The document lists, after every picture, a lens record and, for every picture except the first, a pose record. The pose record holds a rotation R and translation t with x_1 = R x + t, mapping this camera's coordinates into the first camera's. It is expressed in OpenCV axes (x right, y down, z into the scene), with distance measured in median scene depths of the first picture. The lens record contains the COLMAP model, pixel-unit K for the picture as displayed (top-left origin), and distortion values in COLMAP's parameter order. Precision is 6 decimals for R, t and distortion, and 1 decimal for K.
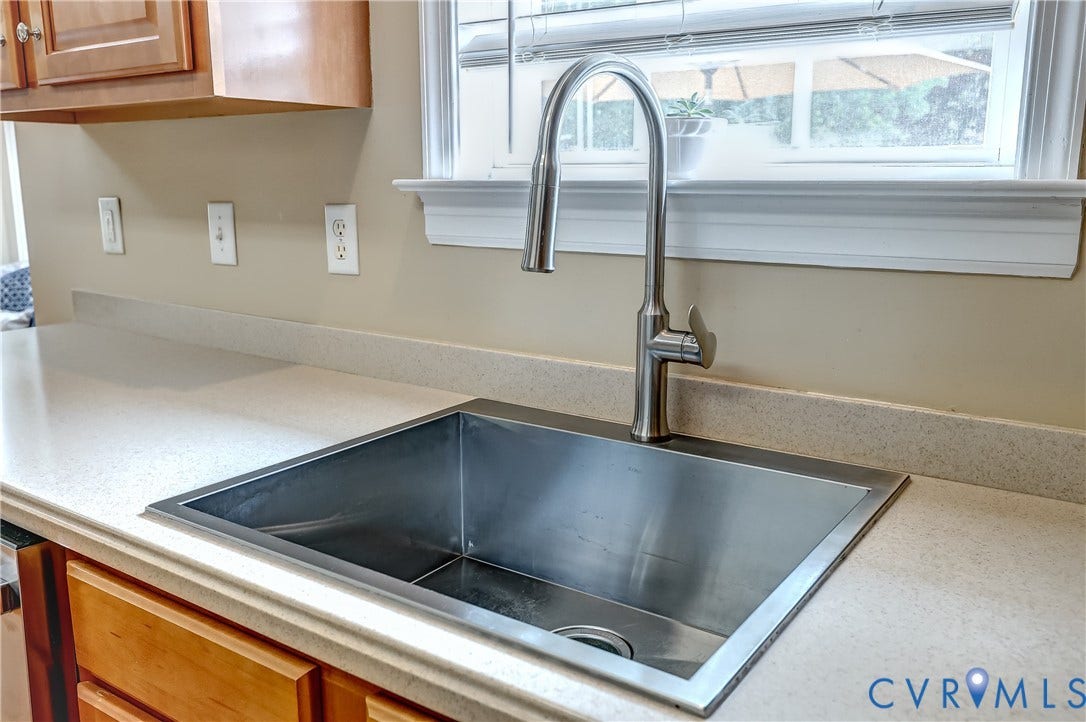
lens RADIAL K [[894.8, 0, 543.0], [0, 894.8, 361.0], [0, 0, 1]] dist [0.002360, 0.001583]
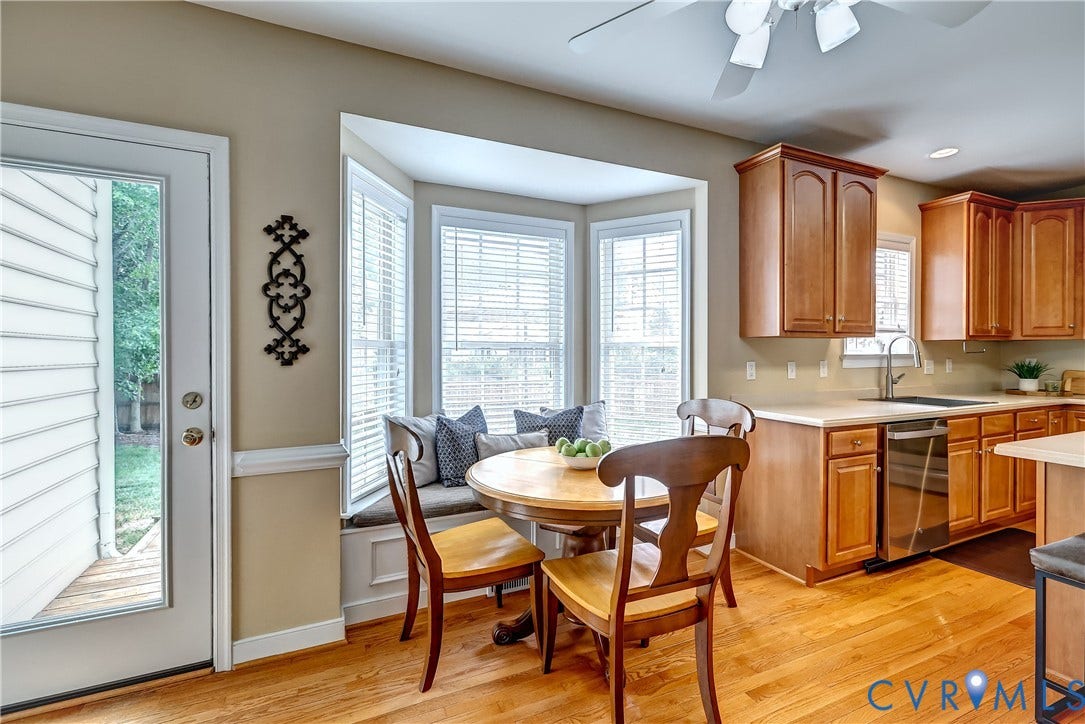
lens RADIAL K [[483.5, 0, 541.1], [0, 483.5, 358.1], [0, 0, 1]] dist [-0.000402, 0.000205]
pose [[0.510805, -0.008393, 0.859656, -3.067841], [0.179792, 0.978883, -0.097274, -0.218976], [-0.840686, 0.204247, 0.501527, 1.050932]]
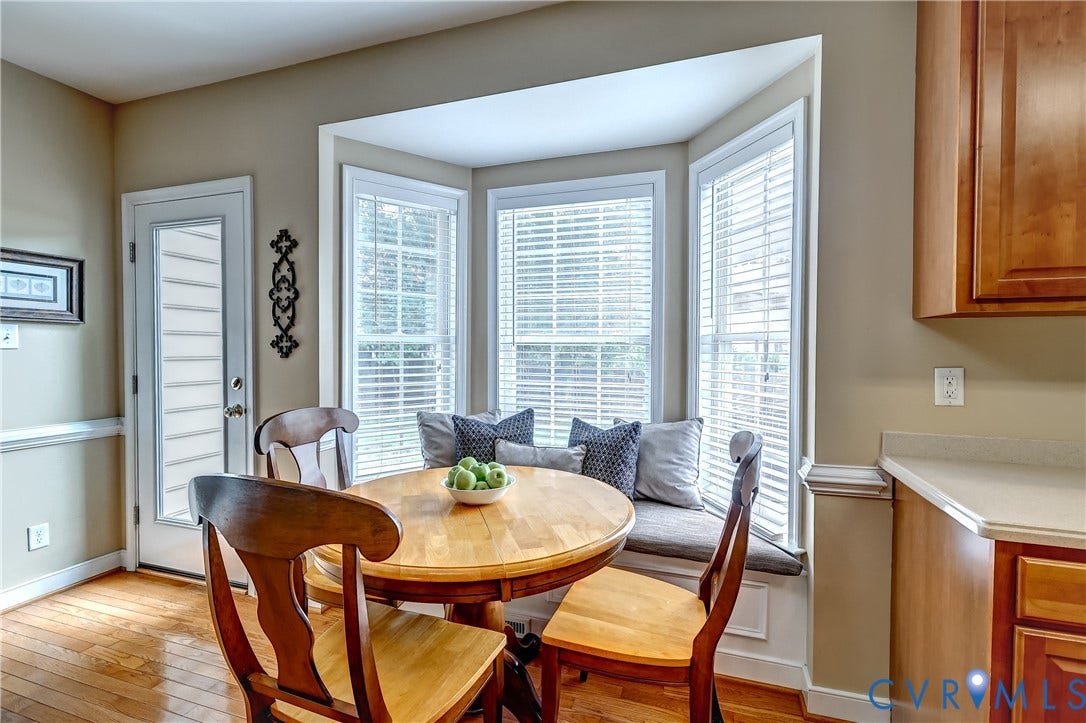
lens RADIAL K [[484.0, 0, 541.6], [0, 484.0, 357.5], [0, 0, 1]] dist [-0.000402, 0.000205]
pose [[0.961079, 0.000702, 0.276272, -1.834949], [0.052105, 0.981590, -0.183757, -0.118379], [-0.271315, 0.191000, 0.943349, 0.581963]]
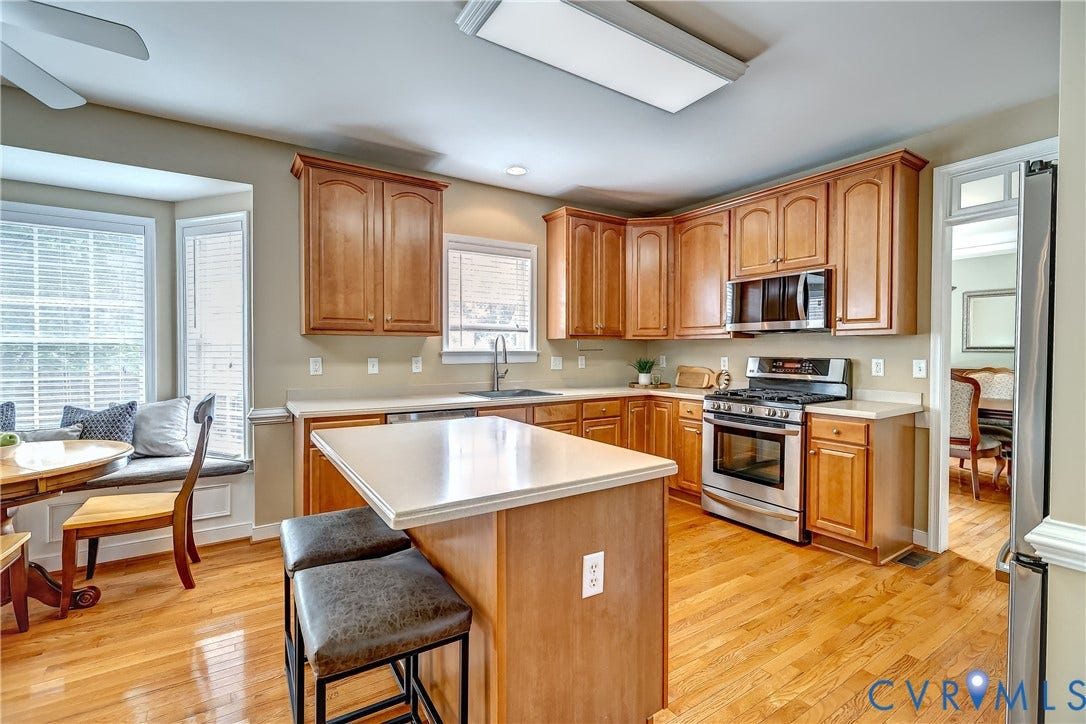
lens RADIAL K [[484.0, 0, 541.6], [0, 484.0, 358.0], [0, 0, 1]] dist [-0.000402, 0.000205]
pose [[0.378692, -0.014225, 0.925413, -2.432095], [0.189216, 0.979953, -0.062366, 0.112071], [-0.905975, 0.198720, 0.373792, -0.523680]]
